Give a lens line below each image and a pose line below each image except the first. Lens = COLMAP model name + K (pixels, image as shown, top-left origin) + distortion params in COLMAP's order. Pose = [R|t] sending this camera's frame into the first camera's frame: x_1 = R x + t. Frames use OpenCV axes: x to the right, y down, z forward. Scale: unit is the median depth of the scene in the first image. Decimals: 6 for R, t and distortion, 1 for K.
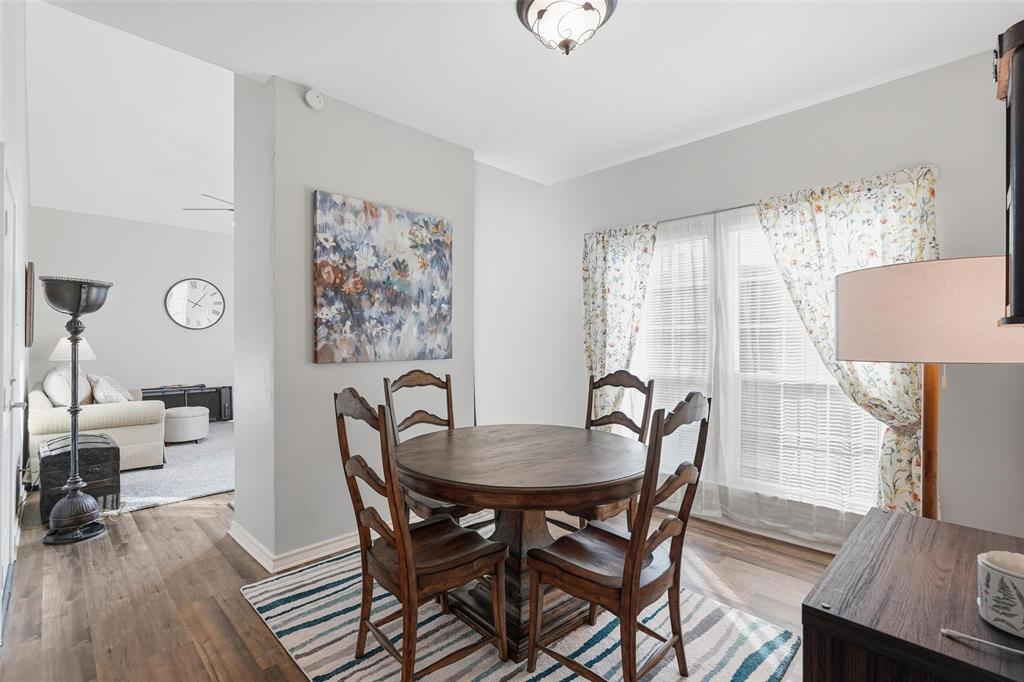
lens RADIAL K [[461.8, 0, 510.5], [0, 461.8, 345.5], [0, 0, 1]] dist [-0.001536, 0.000302]
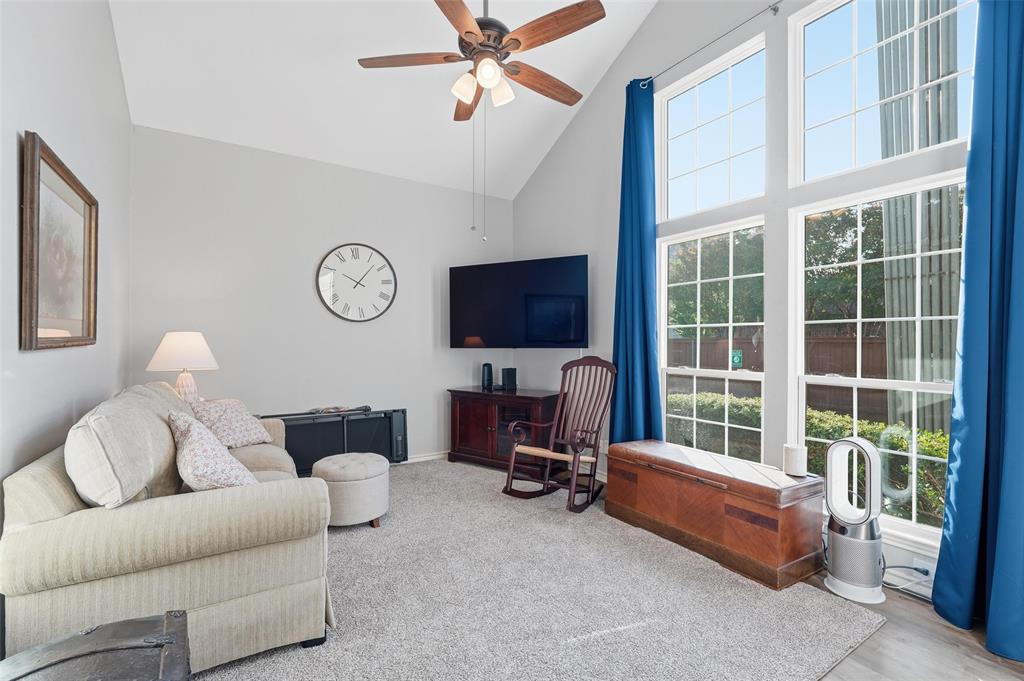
lens RADIAL K [[461.8, 0, 510.5], [0, 461.8, 345.0], [0, 0, 1]] dist [-0.001536, 0.000302]
pose [[0.974662, 0.006327, -0.223593, -0.326798], [-0.006616, 0.999978, -0.000544, -0.002519], [0.223584, 0.002009, 0.974683, 0.413964]]
